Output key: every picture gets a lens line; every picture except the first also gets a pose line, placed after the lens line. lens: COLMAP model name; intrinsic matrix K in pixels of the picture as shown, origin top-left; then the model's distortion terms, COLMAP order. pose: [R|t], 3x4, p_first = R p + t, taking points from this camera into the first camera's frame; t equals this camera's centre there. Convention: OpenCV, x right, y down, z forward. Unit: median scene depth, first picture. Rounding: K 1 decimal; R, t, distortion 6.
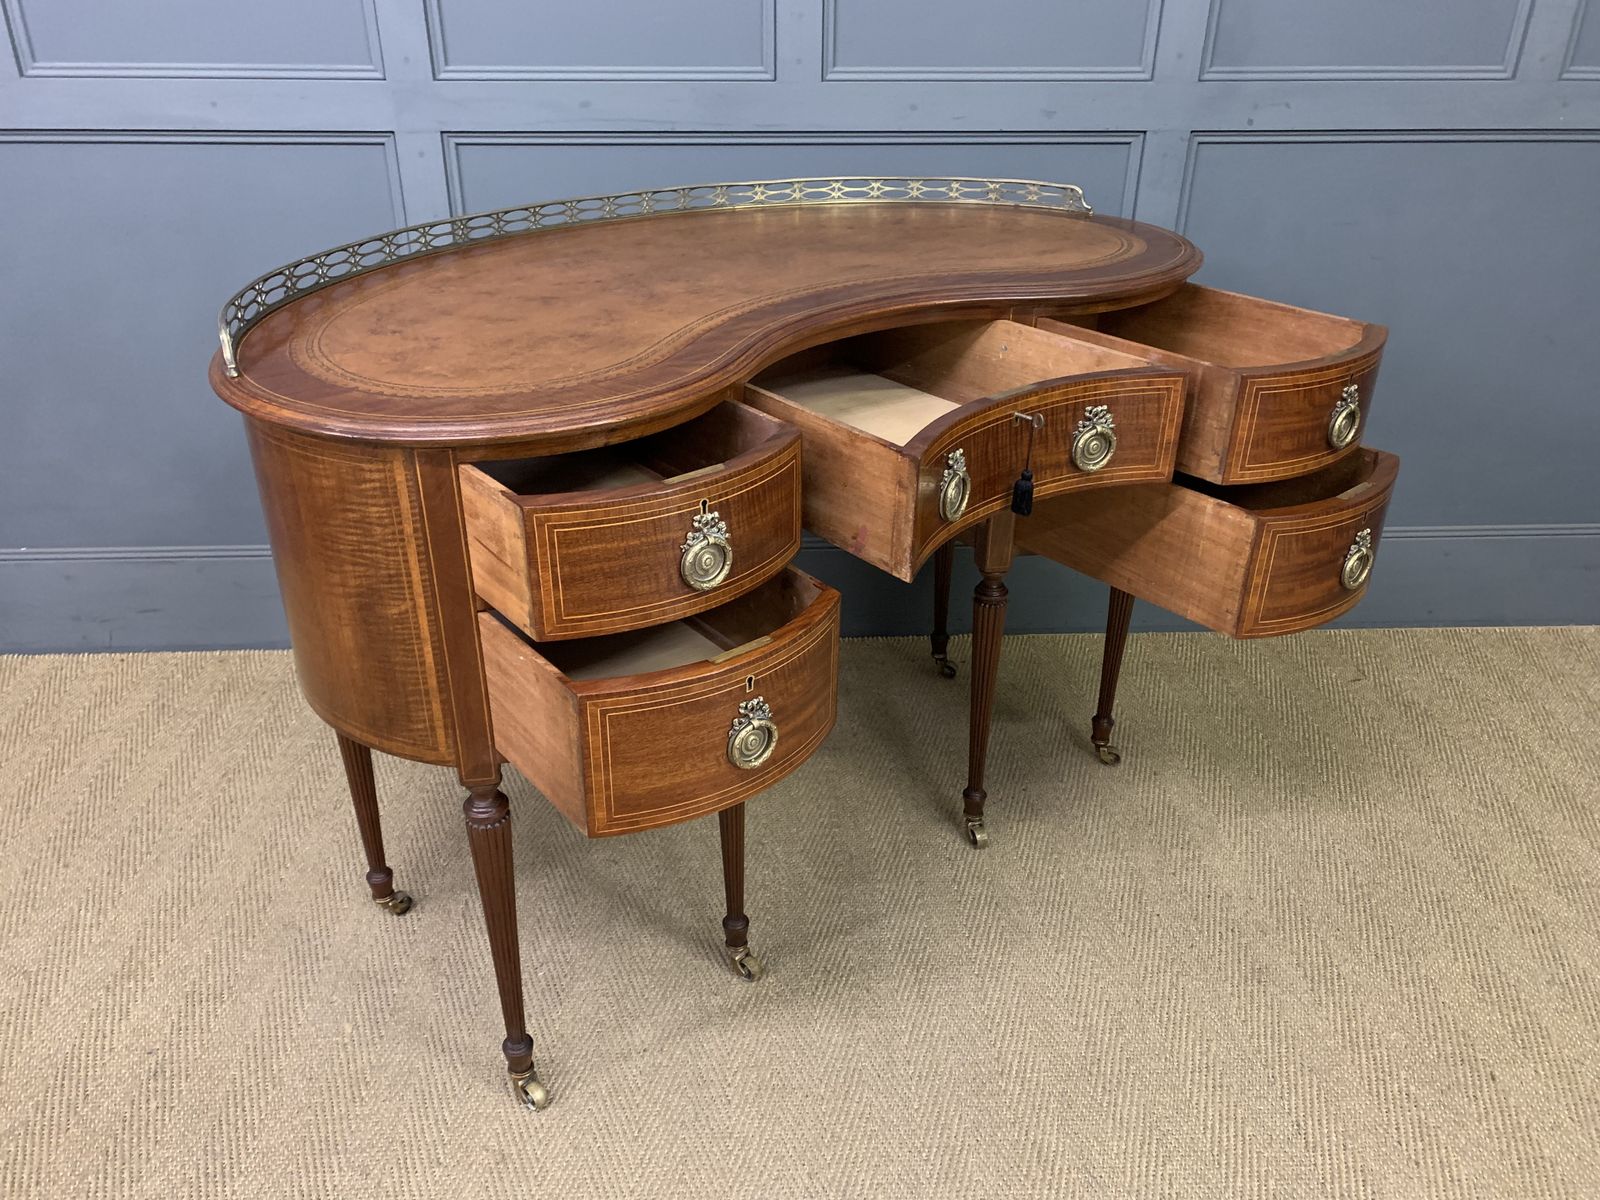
lens RADIAL K [[1237.7, 0, 784.1], [0, 1237.7, 609.0], [0, 0, 1]] dist [0.023790, -0.008055]
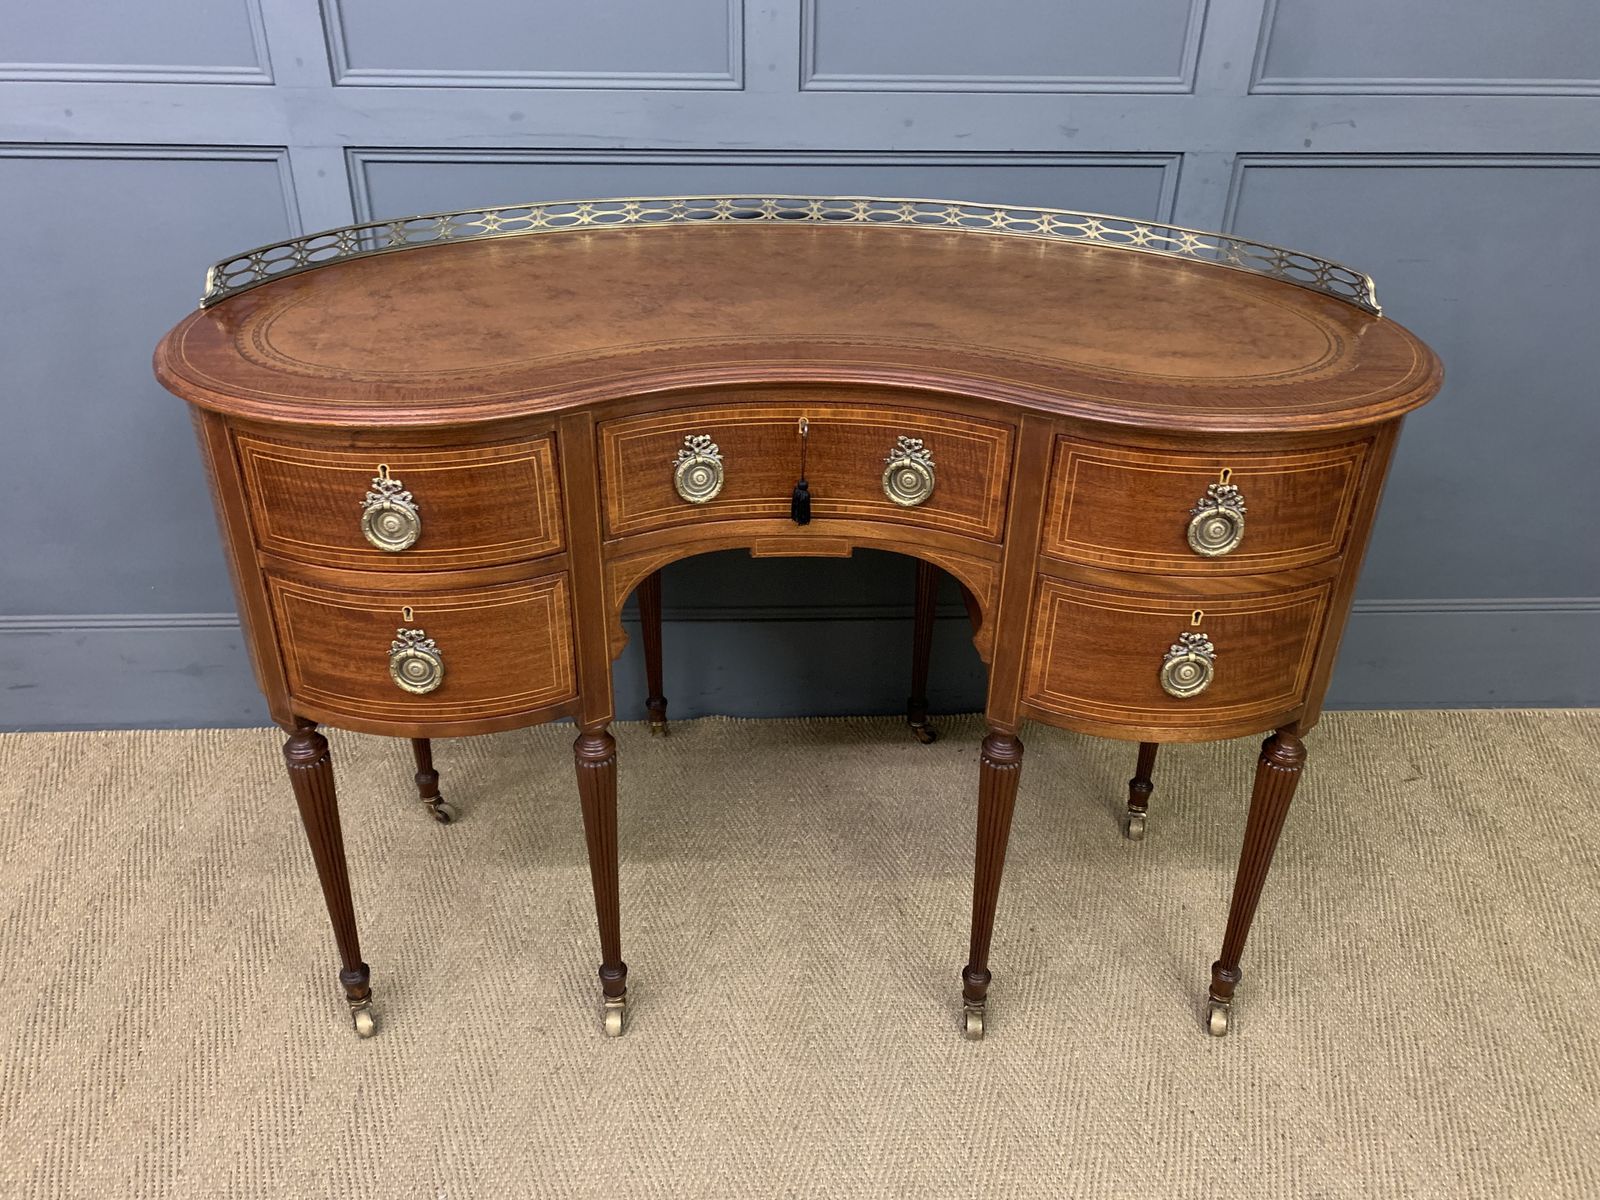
lens RADIAL K [[1237.7, 0, 782.7], [0, 1237.7, 586.4], [0, 0, 1]] dist [0.023790, -0.008055]
pose [[0.999957, 0.008461, 0.003712, 0.021087], [-0.008525, 0.999809, 0.017604, -0.118518], [-0.003562, -0.017635, 0.999838, 0.175964]]
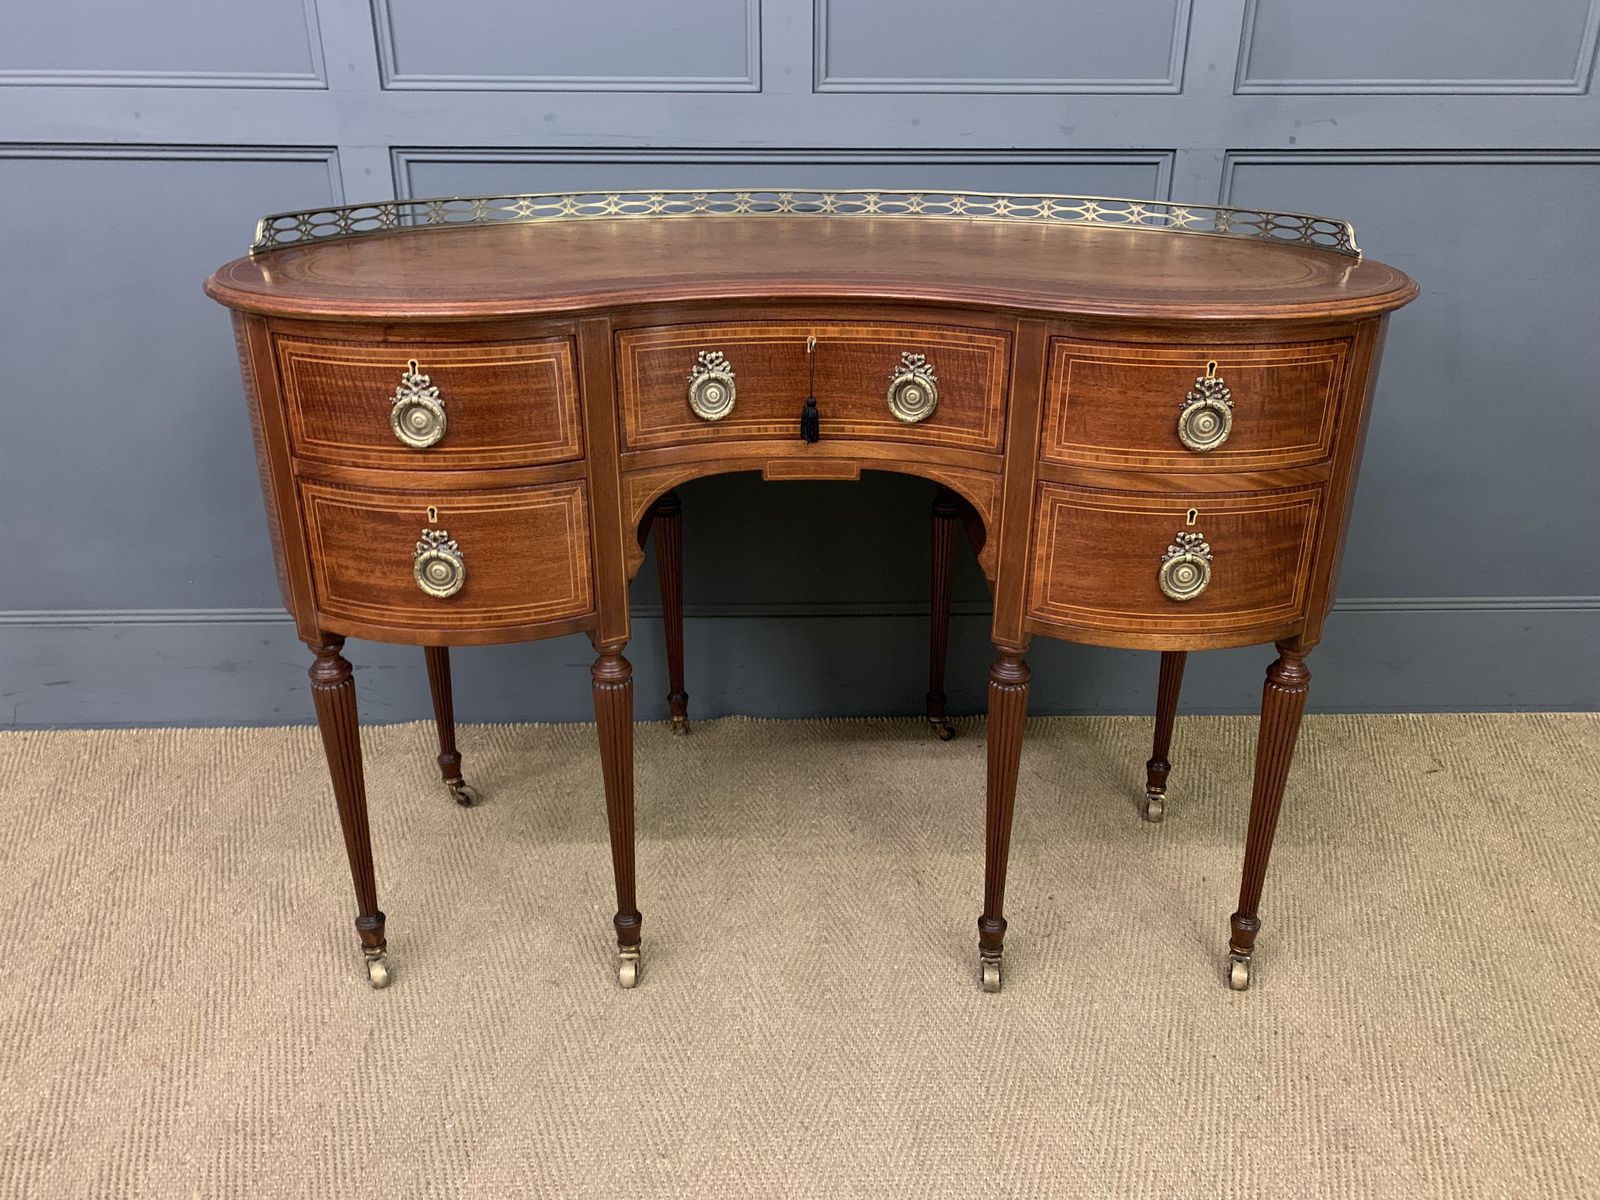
lens RADIAL K [[1237.7, 0, 799.0], [0, 1237.7, 584.9], [0, 0, 1]] dist [0.023790, -0.008055]
pose [[0.999905, 0.005299, -0.012756, 0.037690], [-0.006504, 0.995328, -0.096332, 0.018978], [0.012186, 0.096406, 0.995268, 0.155604]]
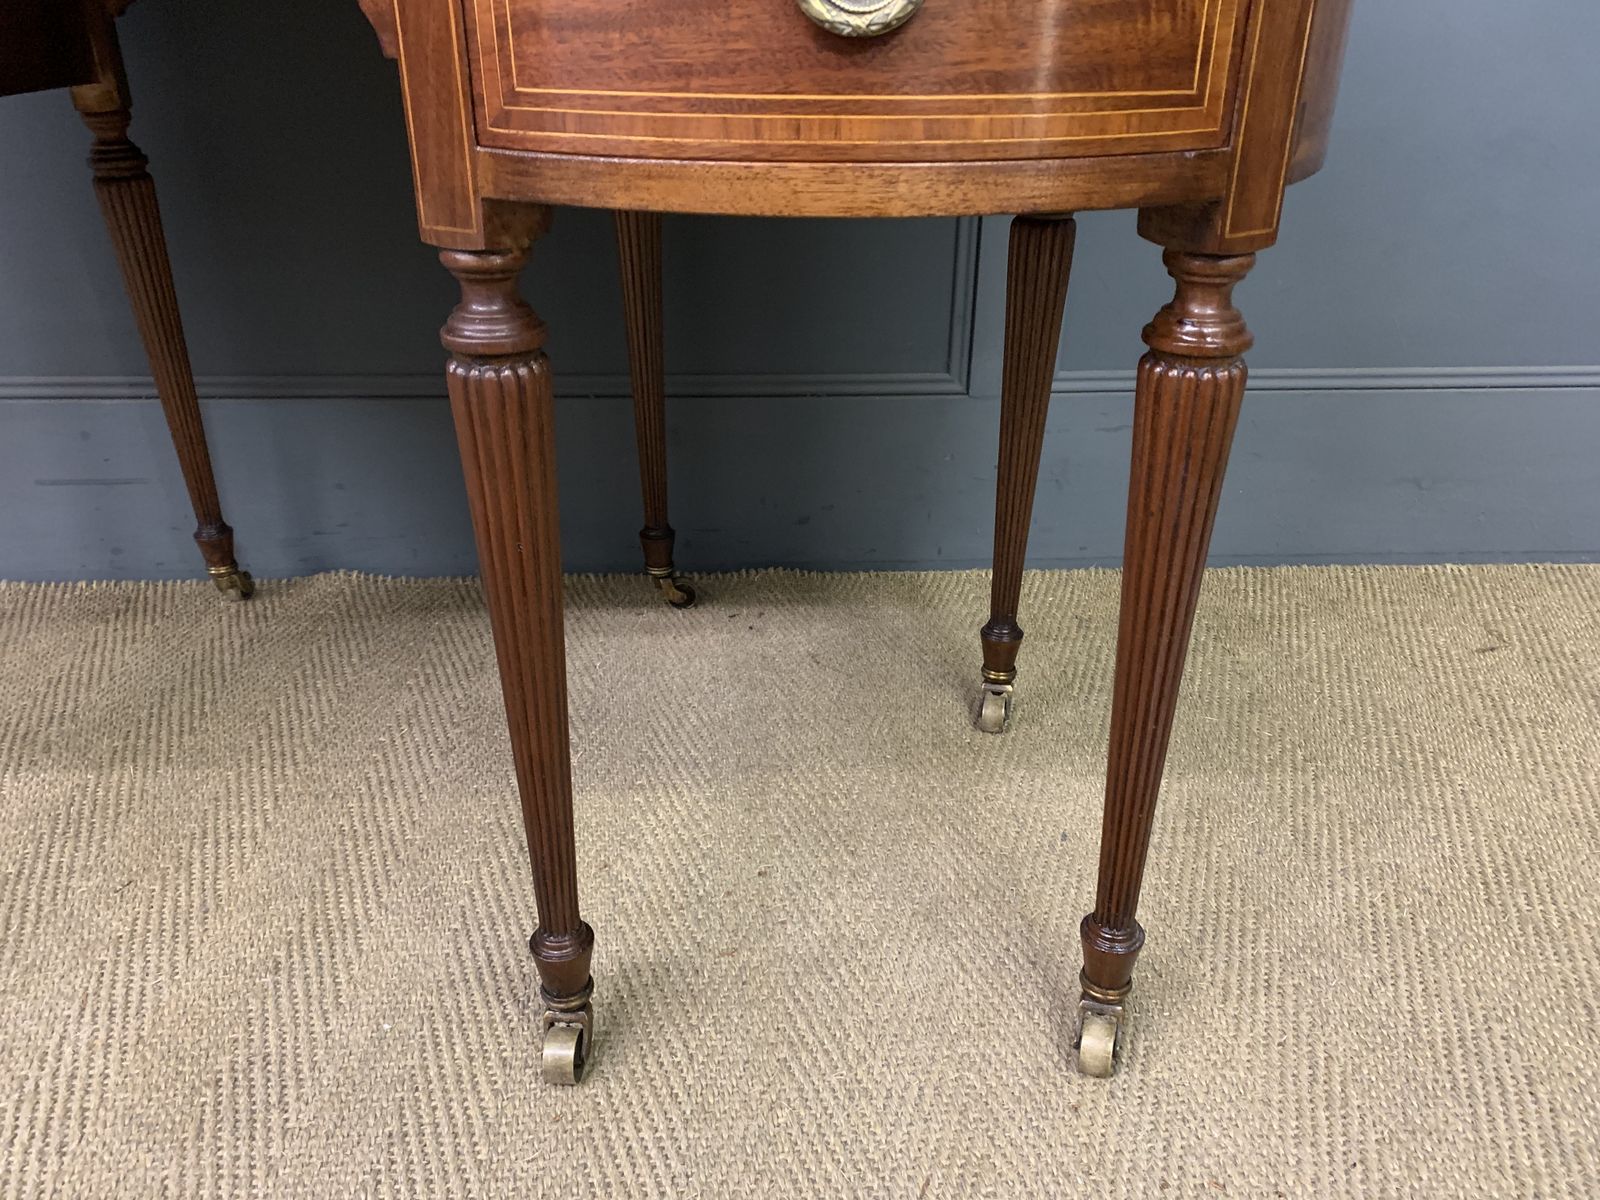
lens RADIAL K [[1237.7, 0, 808.5], [0, 1237.7, 609.3], [0, 0, 1]] dist [0.023790, -0.008055]
pose [[0.999959, 0.003085, -0.008474, 0.247296], [-0.003359, 0.999465, -0.032544, 0.077112], [0.008369, 0.032571, 0.999434, 0.646789]]
